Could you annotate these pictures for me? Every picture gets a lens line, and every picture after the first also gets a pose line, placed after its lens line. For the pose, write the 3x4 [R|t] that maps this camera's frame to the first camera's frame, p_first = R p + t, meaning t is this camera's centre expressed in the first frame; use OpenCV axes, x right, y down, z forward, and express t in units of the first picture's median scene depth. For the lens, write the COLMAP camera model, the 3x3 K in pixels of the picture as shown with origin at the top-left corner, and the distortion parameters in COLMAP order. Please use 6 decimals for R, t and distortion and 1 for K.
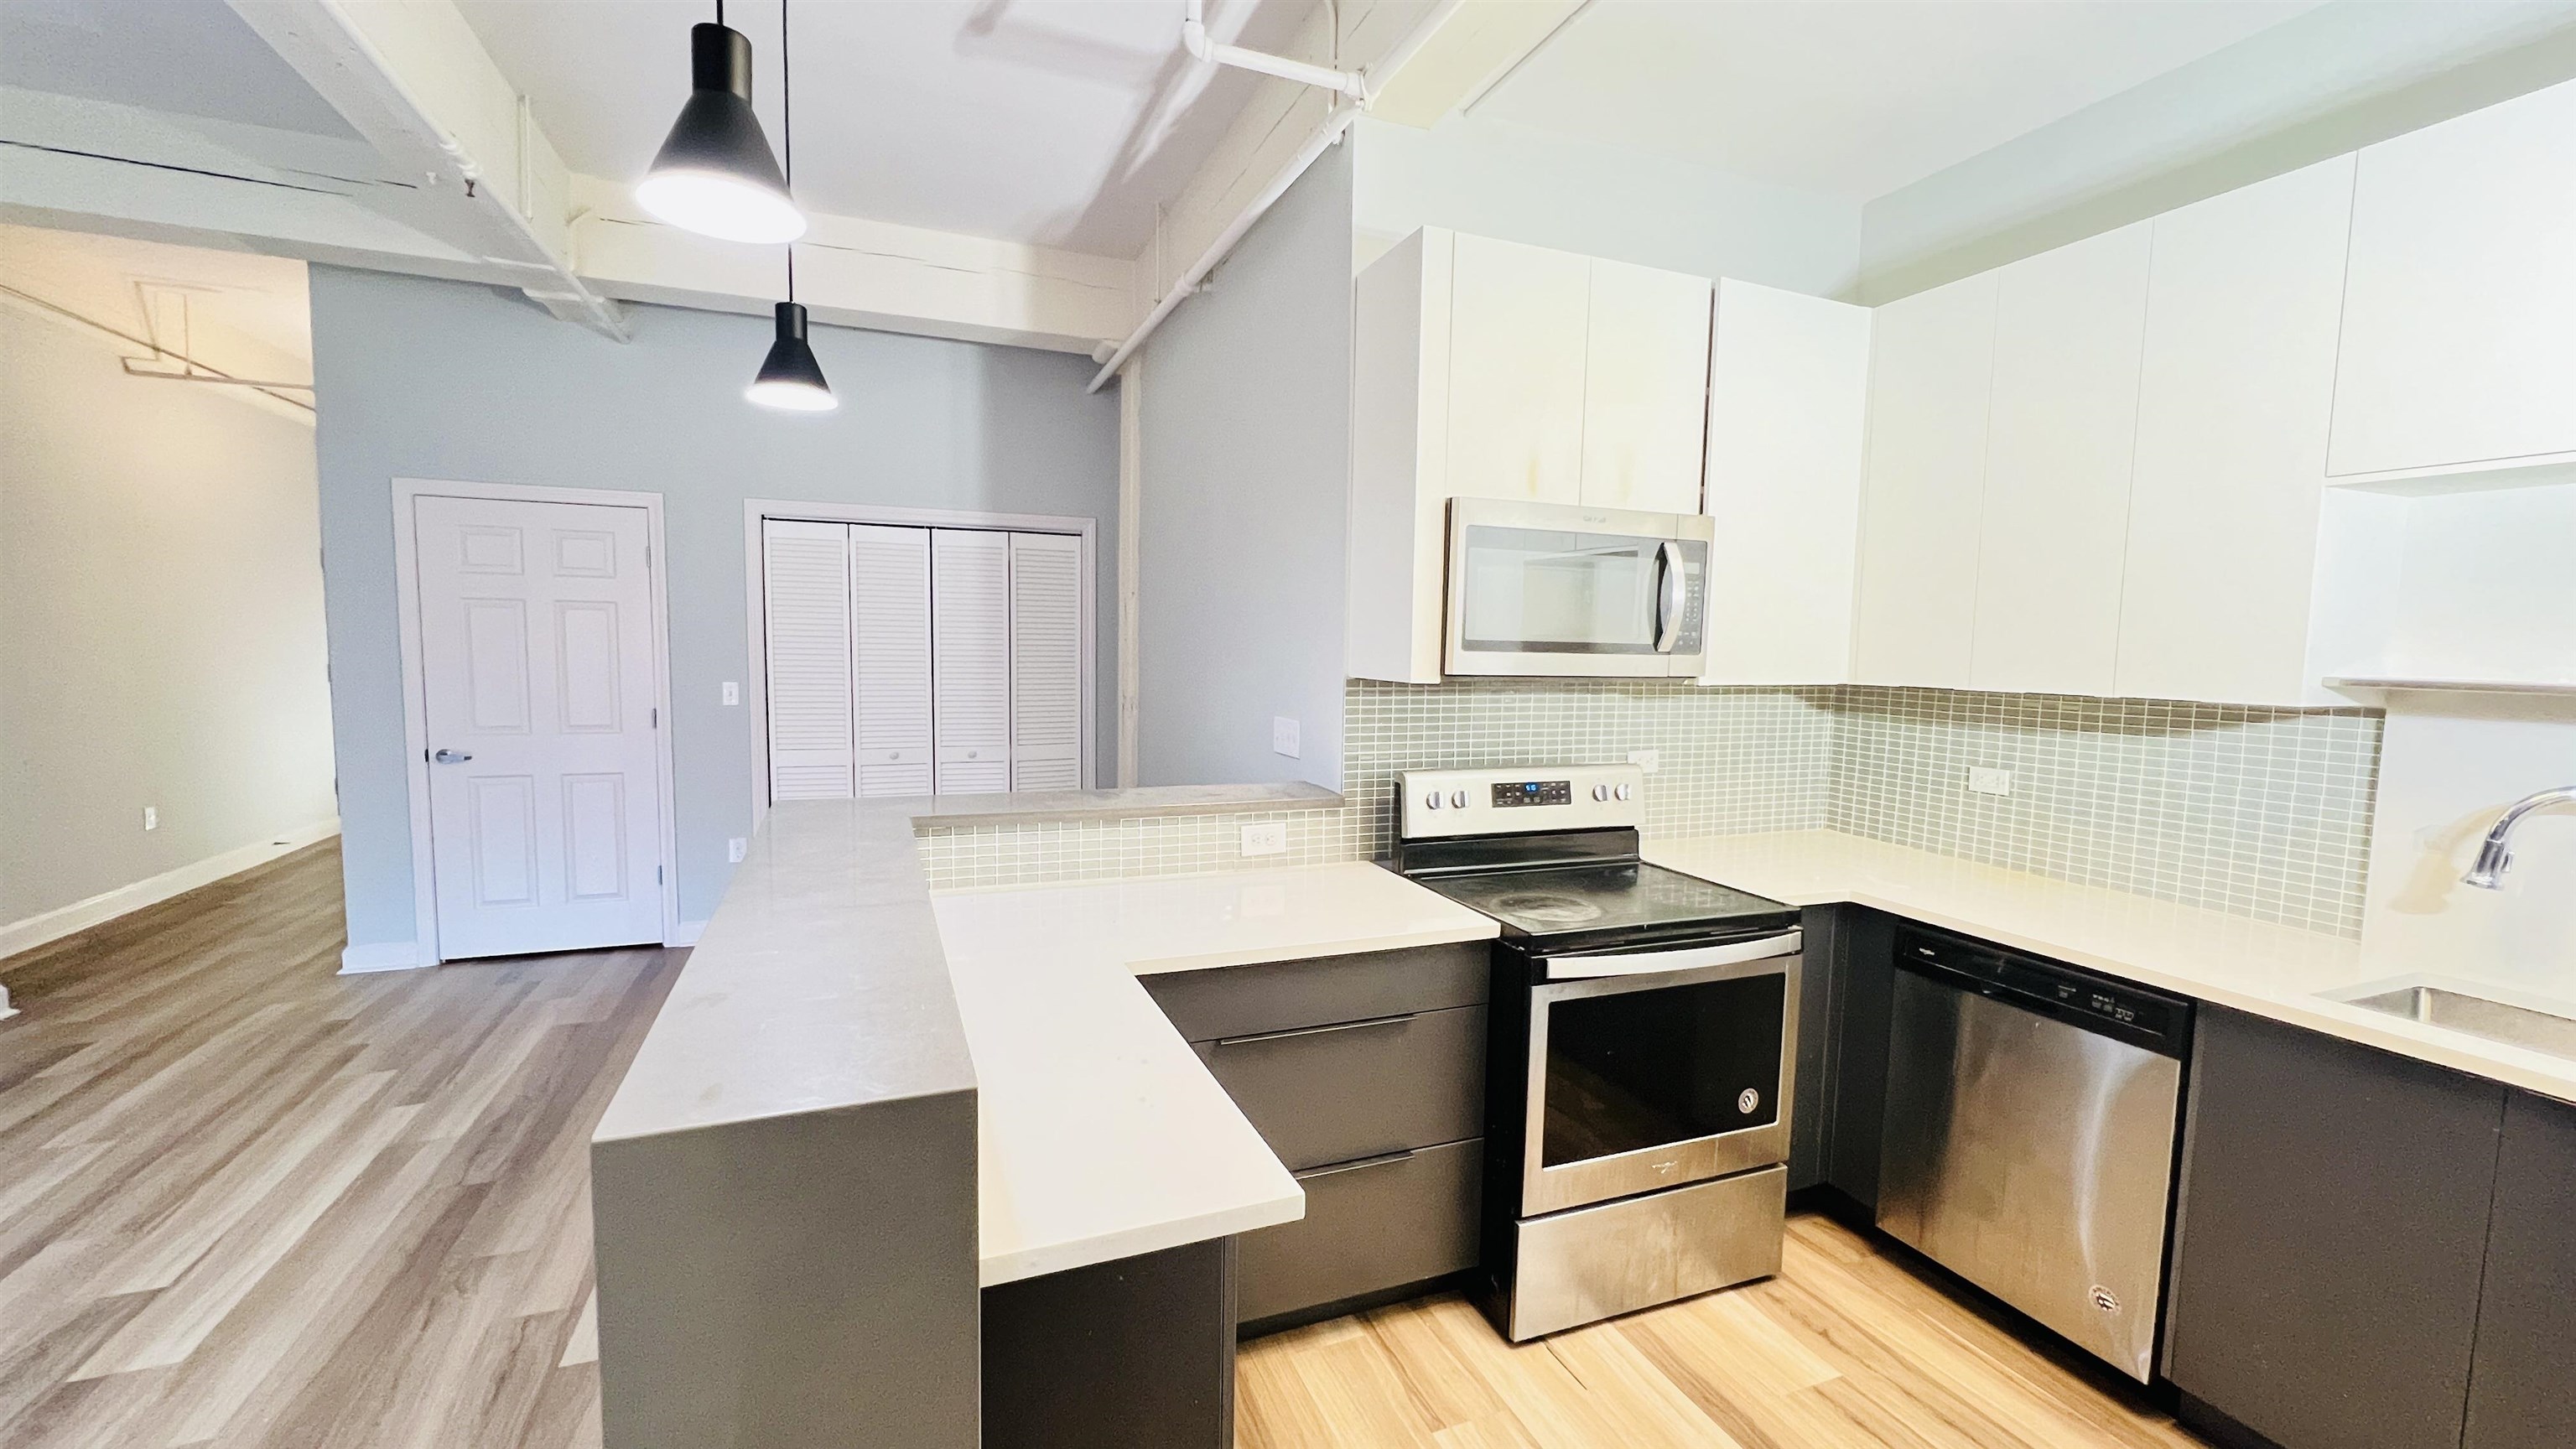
lens RADIAL K [[1048.2, 0, 1284.6], [0, 1048.2, 731.8], [0, 0, 1]] dist [-0.002674, 0.000693]
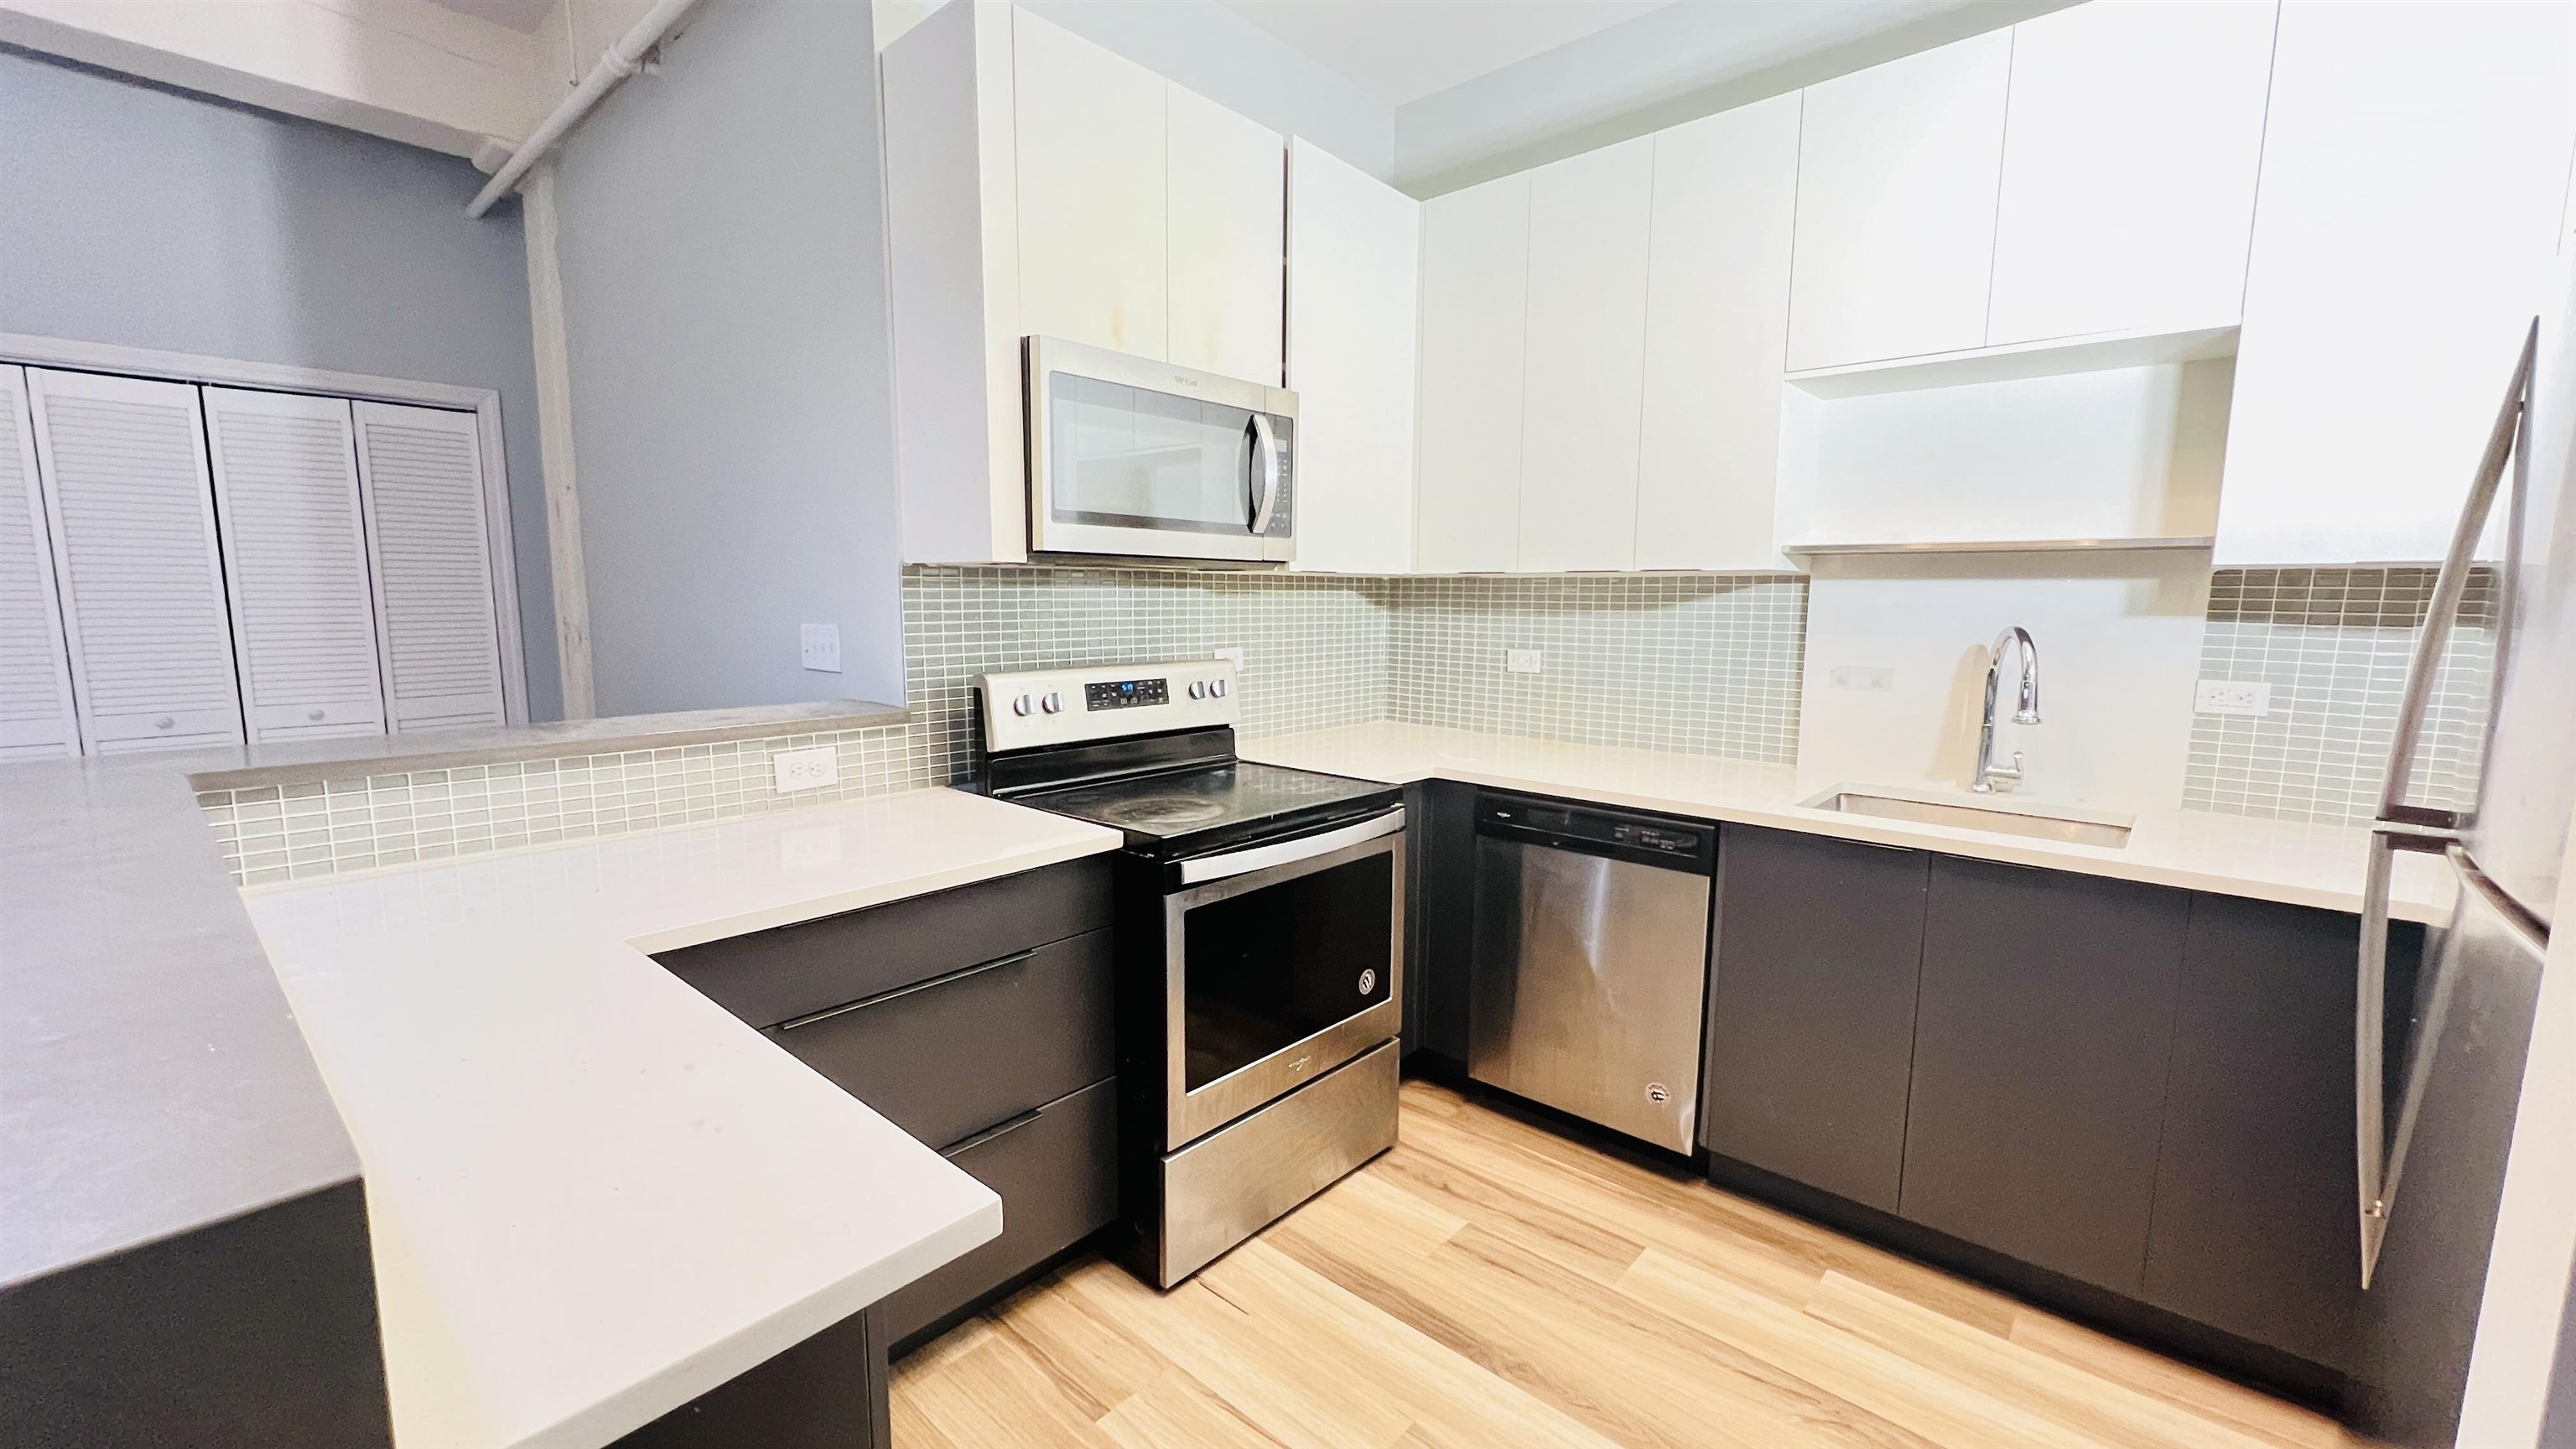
lens RADIAL K [[1048.2, 0, 1303.8], [0, 1048.2, 729.1], [0, 0, 1]] dist [-0.002674, 0.000693]
pose [[0.891838, -0.073201, 0.446392, -0.039062], [0.051196, 0.996813, 0.061177, 0.046945], [-0.449448, -0.031707, 0.892744, 0.140143]]
